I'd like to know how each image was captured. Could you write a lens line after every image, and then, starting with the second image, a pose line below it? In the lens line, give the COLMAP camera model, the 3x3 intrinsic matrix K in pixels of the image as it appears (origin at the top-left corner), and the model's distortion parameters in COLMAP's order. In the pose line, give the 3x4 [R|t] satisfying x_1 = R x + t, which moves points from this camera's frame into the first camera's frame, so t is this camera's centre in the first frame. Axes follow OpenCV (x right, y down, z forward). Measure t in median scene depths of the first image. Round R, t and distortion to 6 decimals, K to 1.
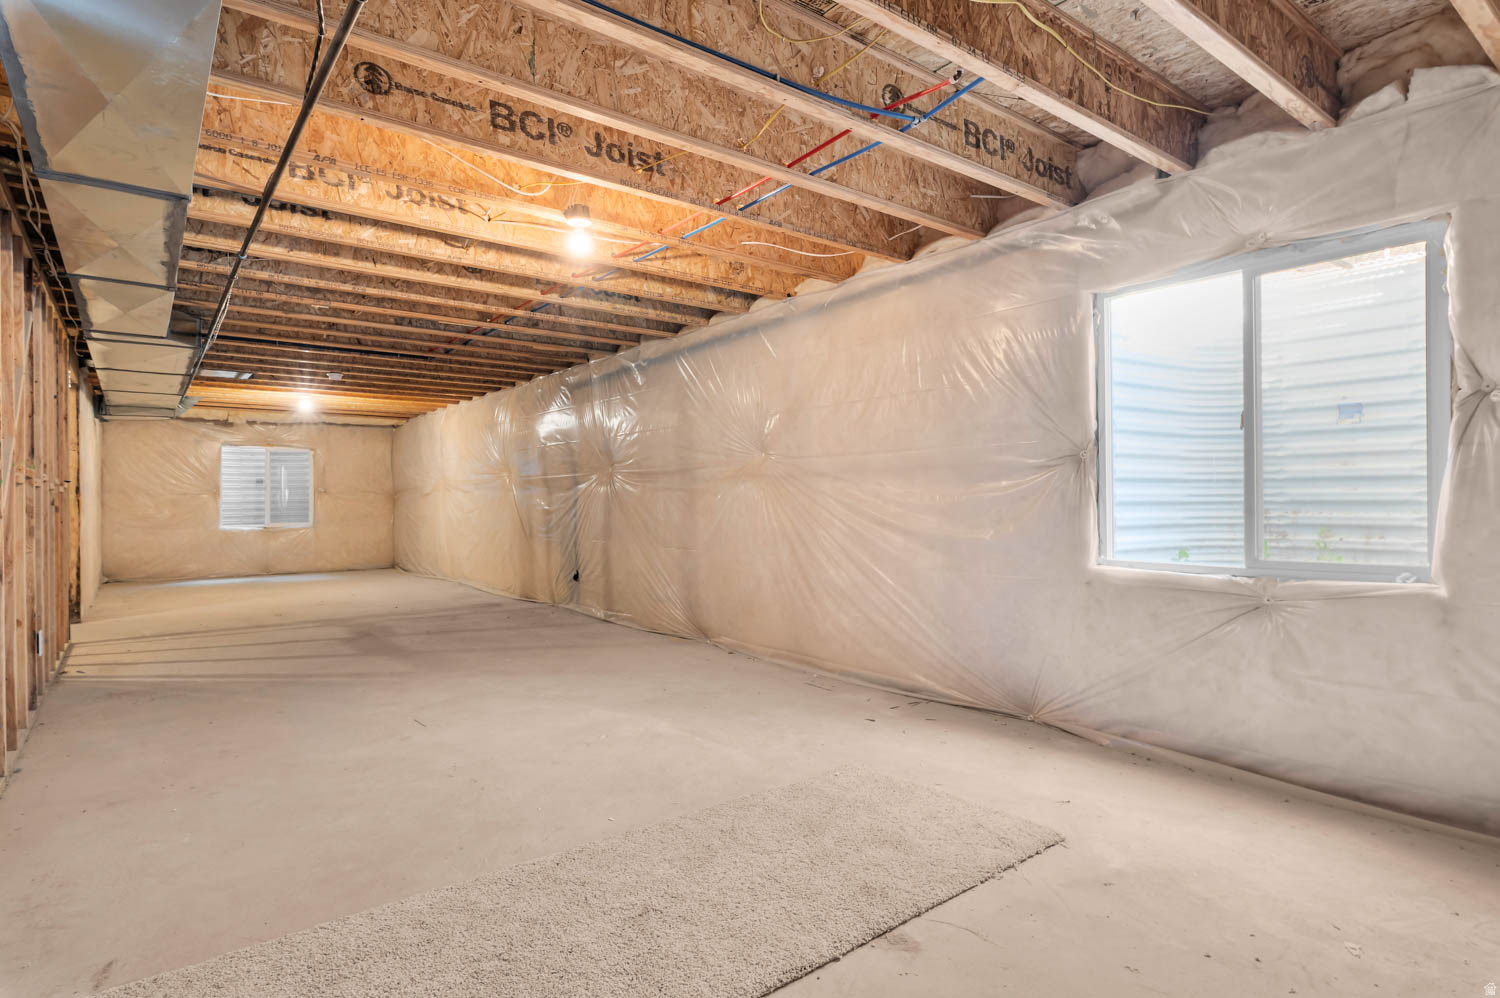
lens RADIAL K [[803.0, 0, 752.5], [0, 803.0, 501.4], [0, 0, 1]] dist [0.000428, 0.000064]
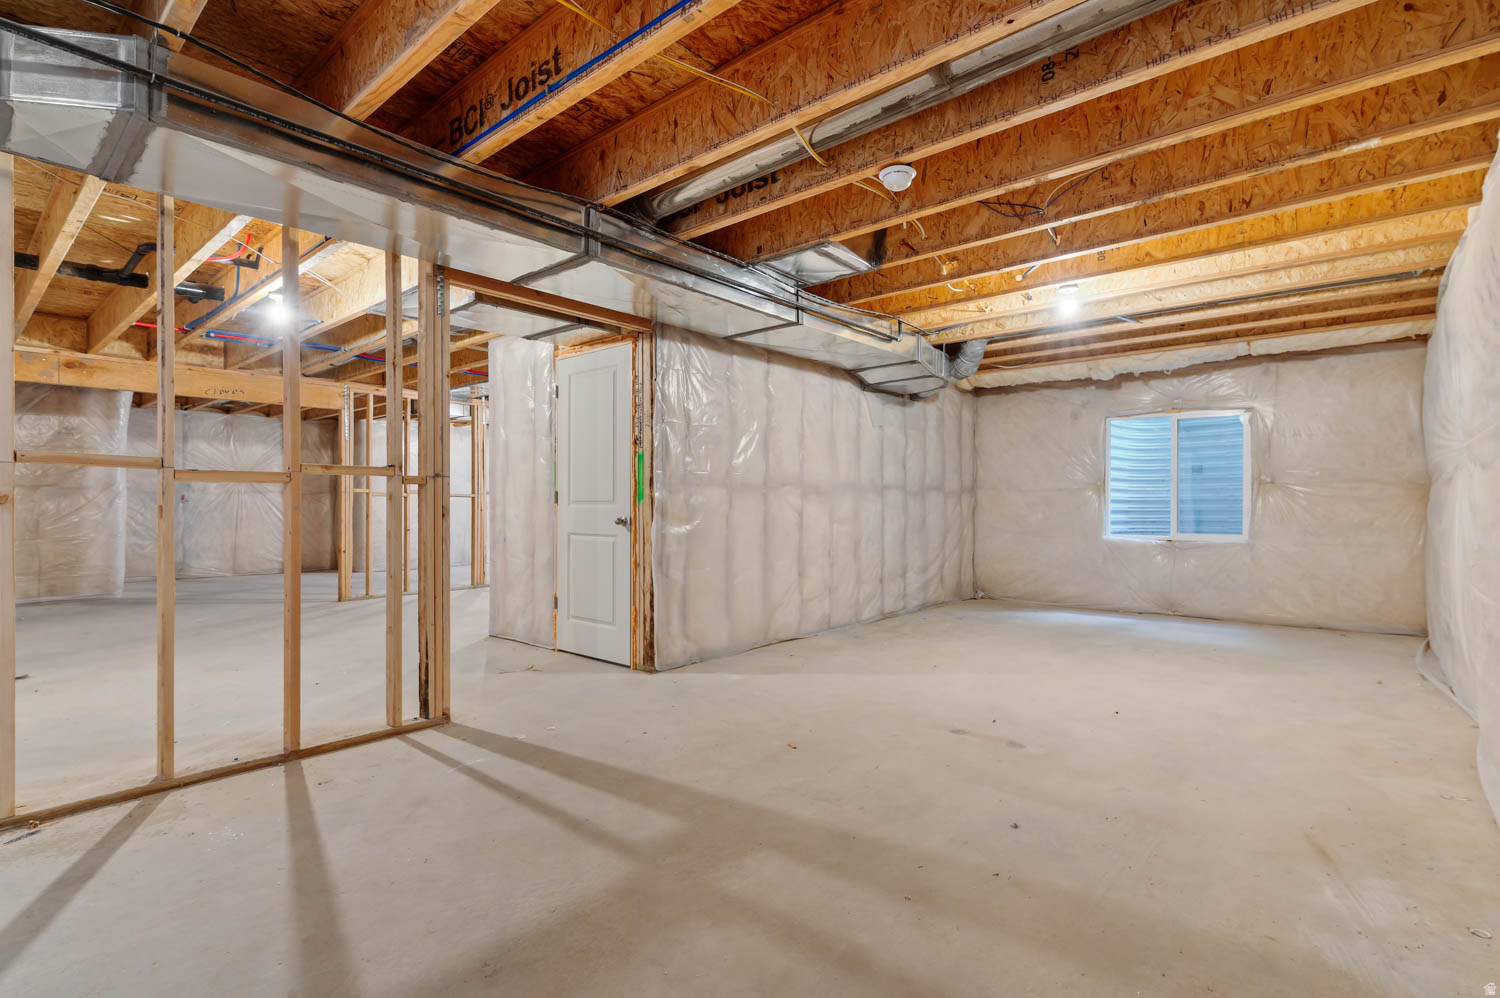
lens RADIAL K [[714.0, 0, 752.0], [0, 714.0, 502.8], [0, 0, 1]] dist [-0.001504, -0.000043]
pose [[0.209315, 0.002999, -0.977844, -0.128662], [0.000449, 0.999995, 0.003163, 0.001079], [0.977848, -0.001101, 0.209312, 0.575391]]
